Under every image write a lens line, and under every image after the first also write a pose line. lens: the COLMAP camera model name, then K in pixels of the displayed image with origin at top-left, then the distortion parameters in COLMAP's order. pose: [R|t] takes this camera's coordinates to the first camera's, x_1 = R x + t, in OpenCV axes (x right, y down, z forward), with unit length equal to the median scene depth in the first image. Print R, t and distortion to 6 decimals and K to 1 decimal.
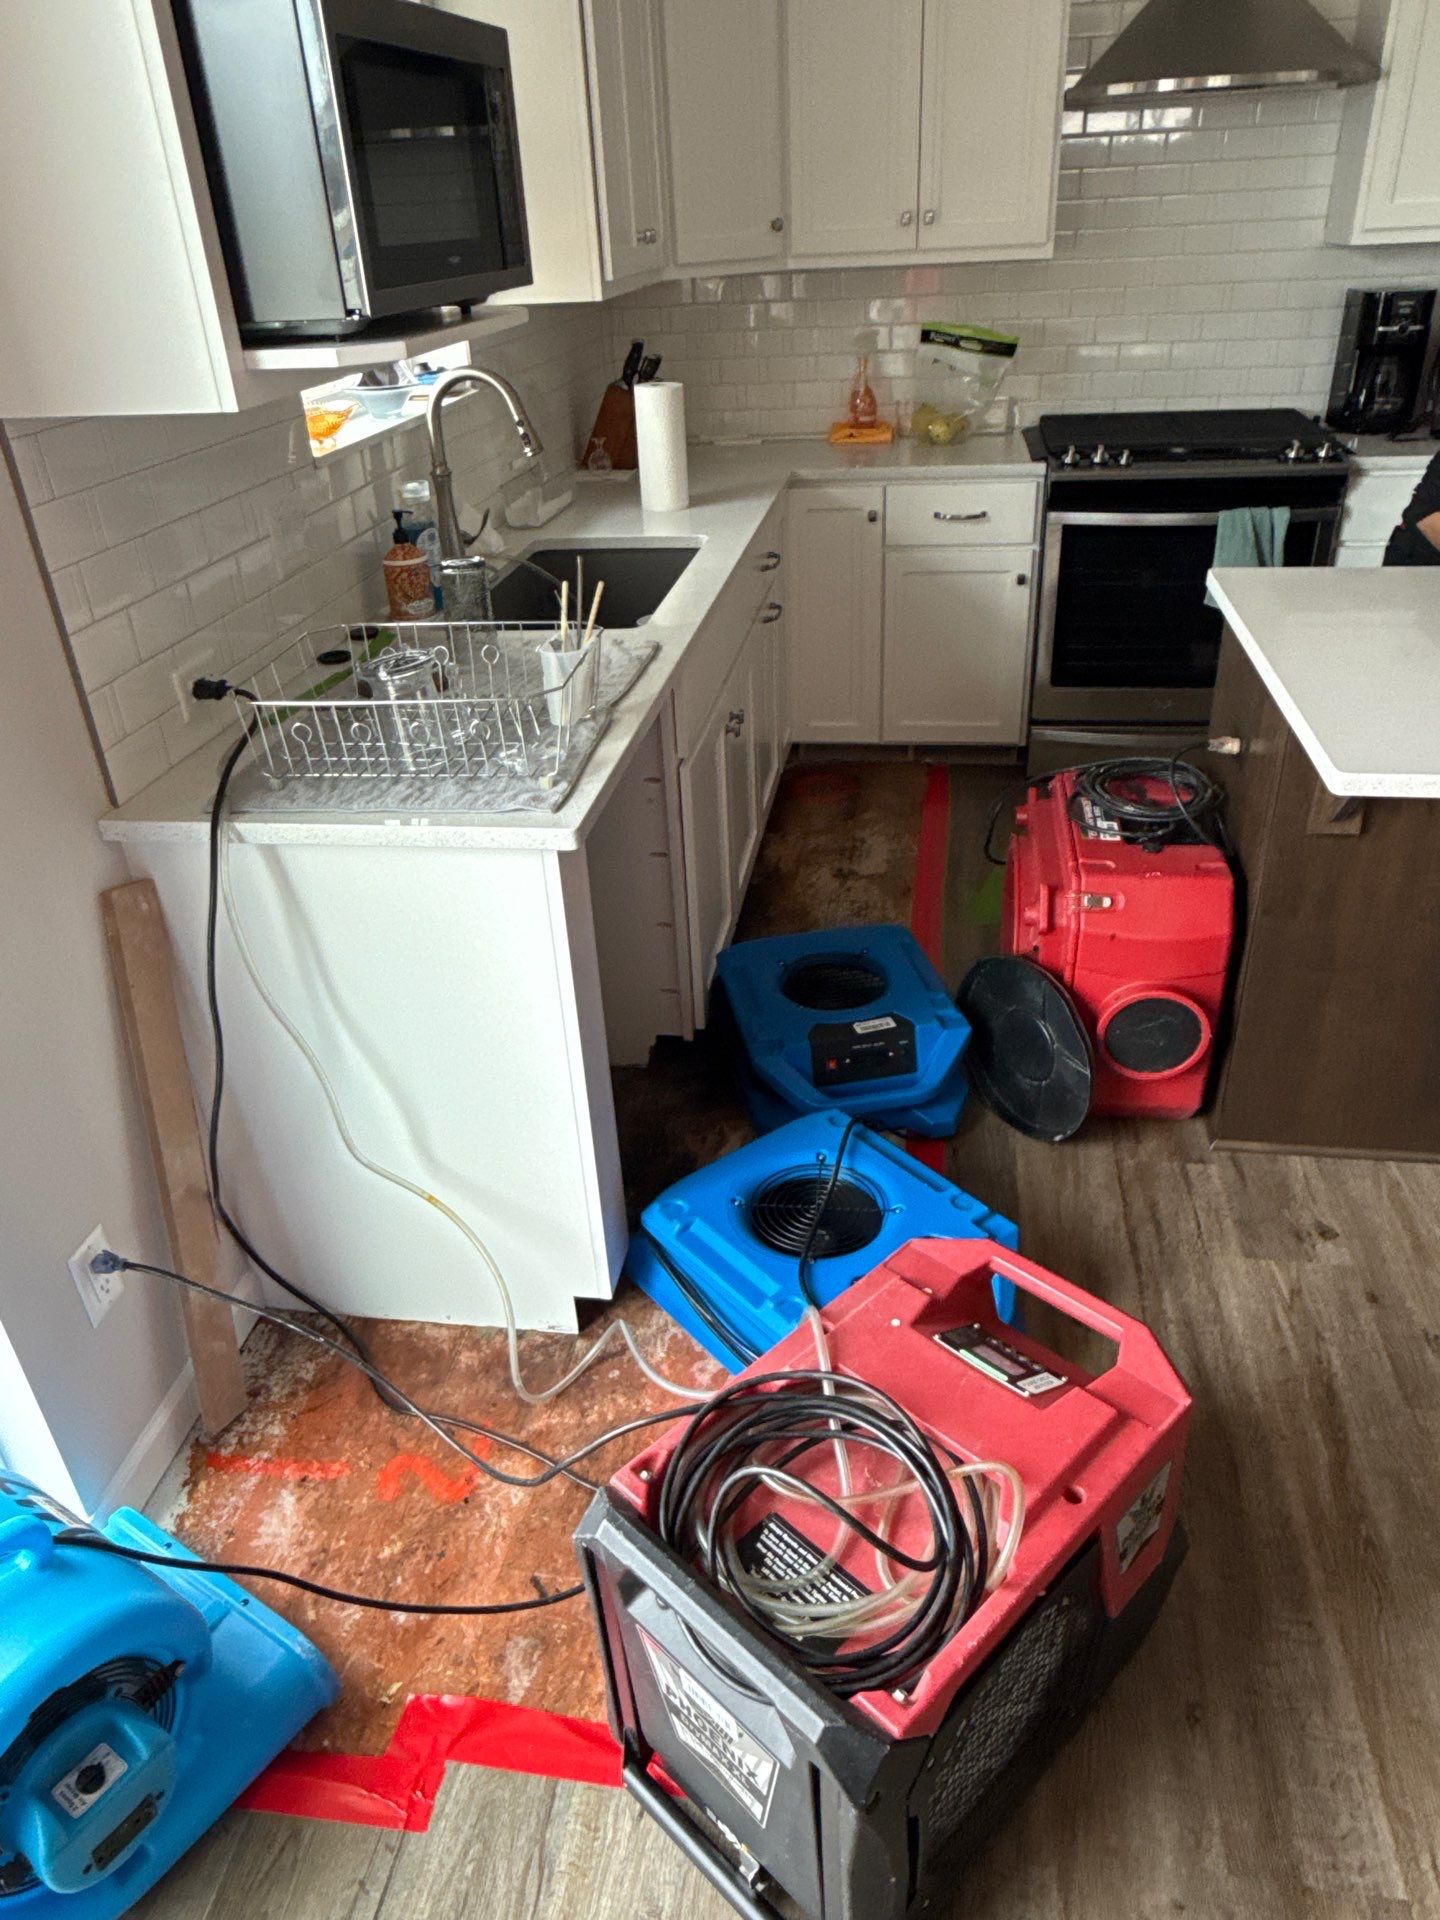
lens RADIAL K [[1357.2, 0, 720.0], [0, 1357.2, 960.0], [0, 0, 1]] dist [0.059160, -0.000986]
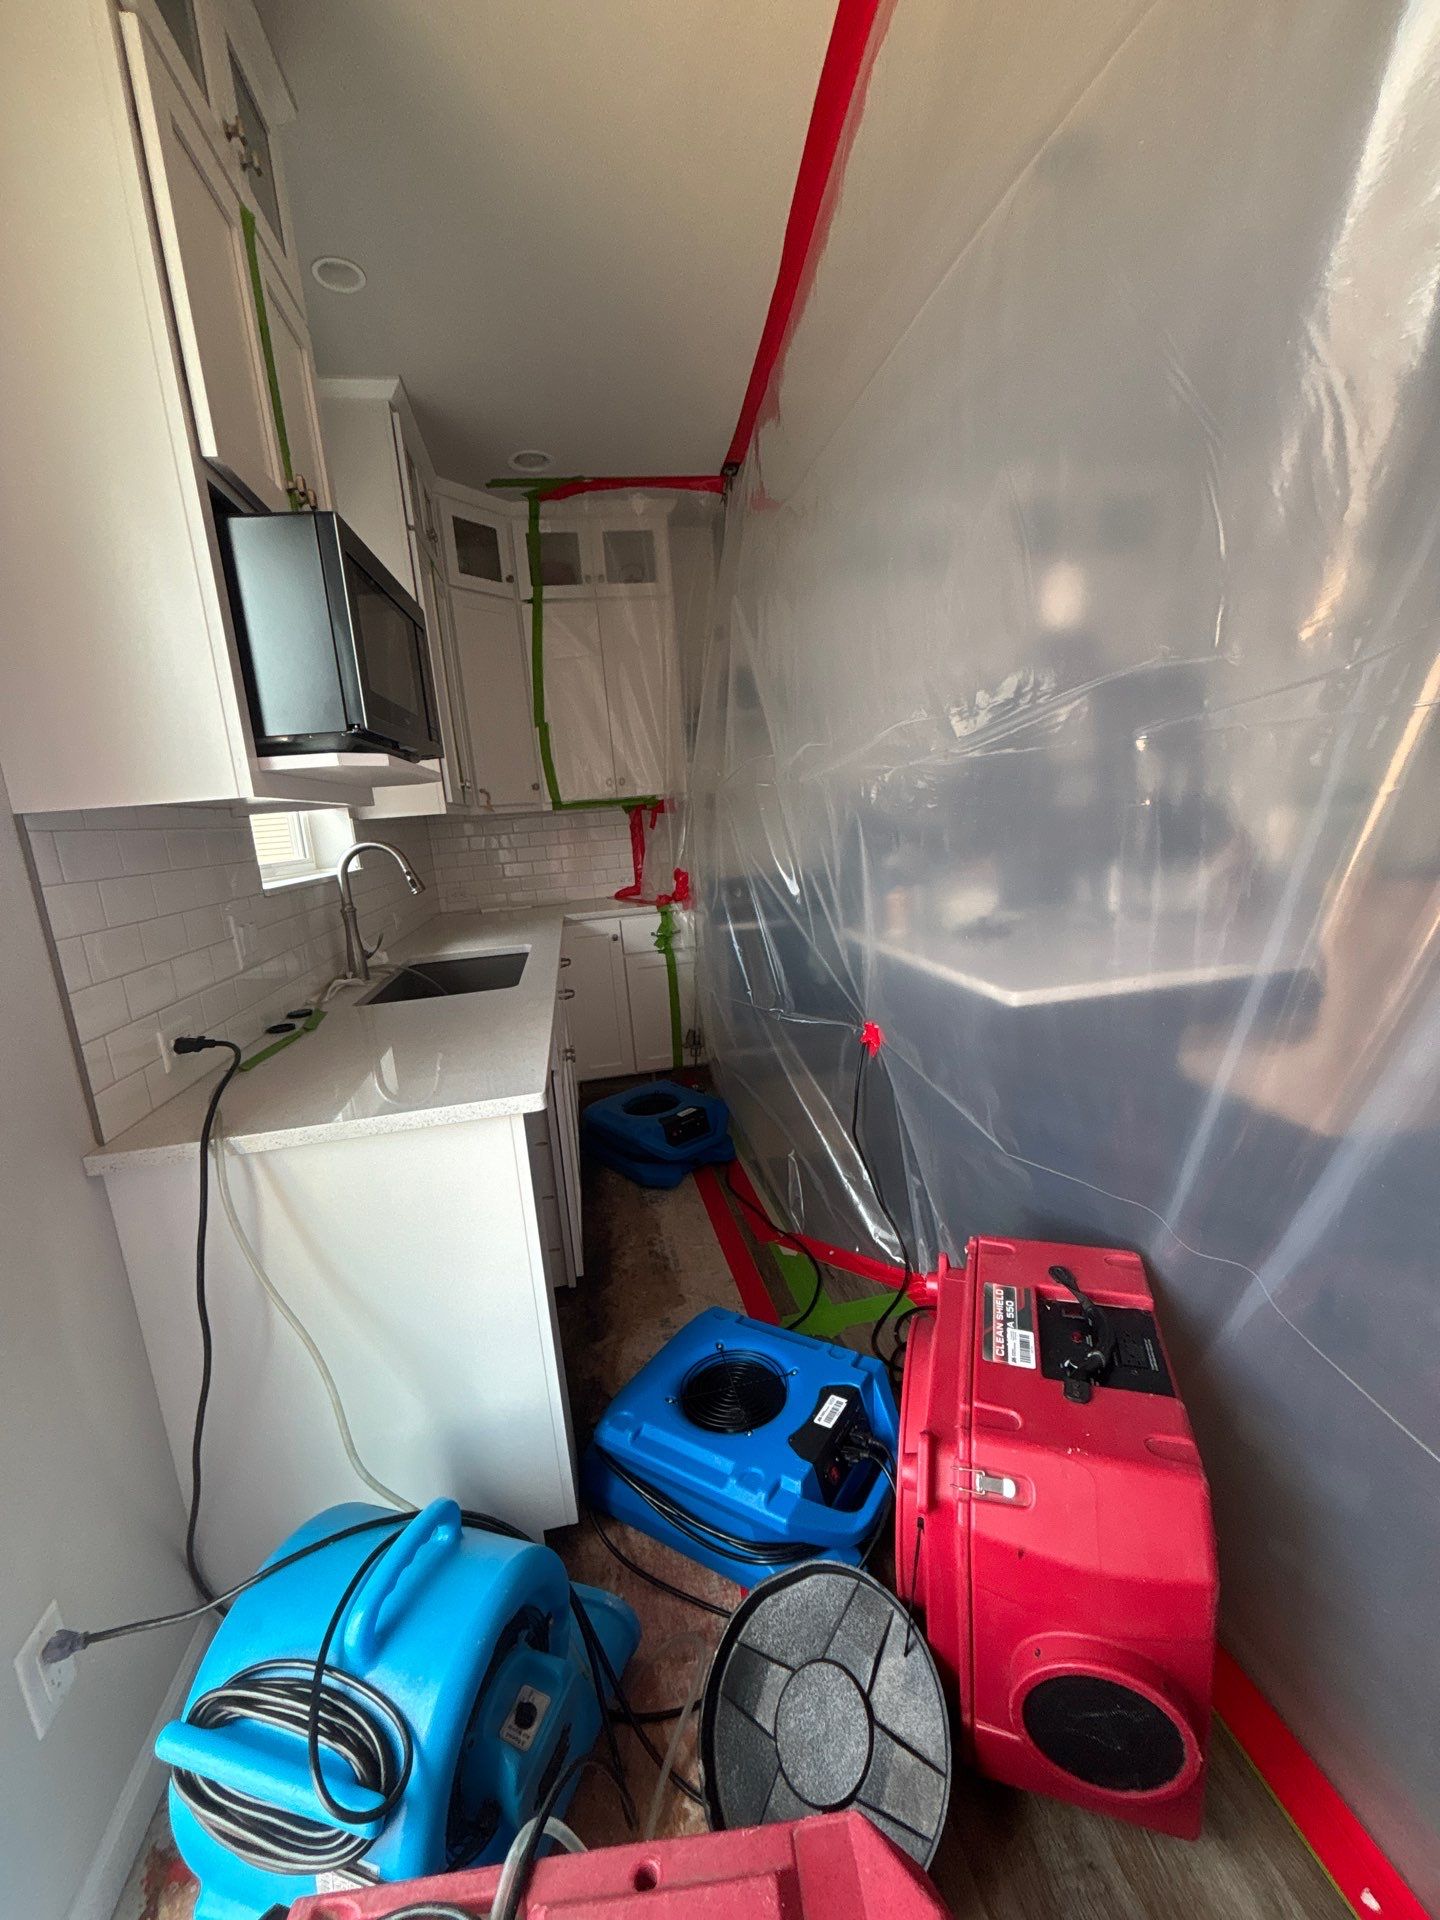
lens RADIAL K [[801.7, 0, 720.0], [0, 801.7, 960.0], [0, 0, 1]] dist [0.021270, 0.000231]
pose [[0.944095, -0.090759, 0.316936, -0.152738], [0.192866, 0.931731, -0.307700, 0.044349], [-0.267373, 0.351624, 0.897147, 0.211845]]
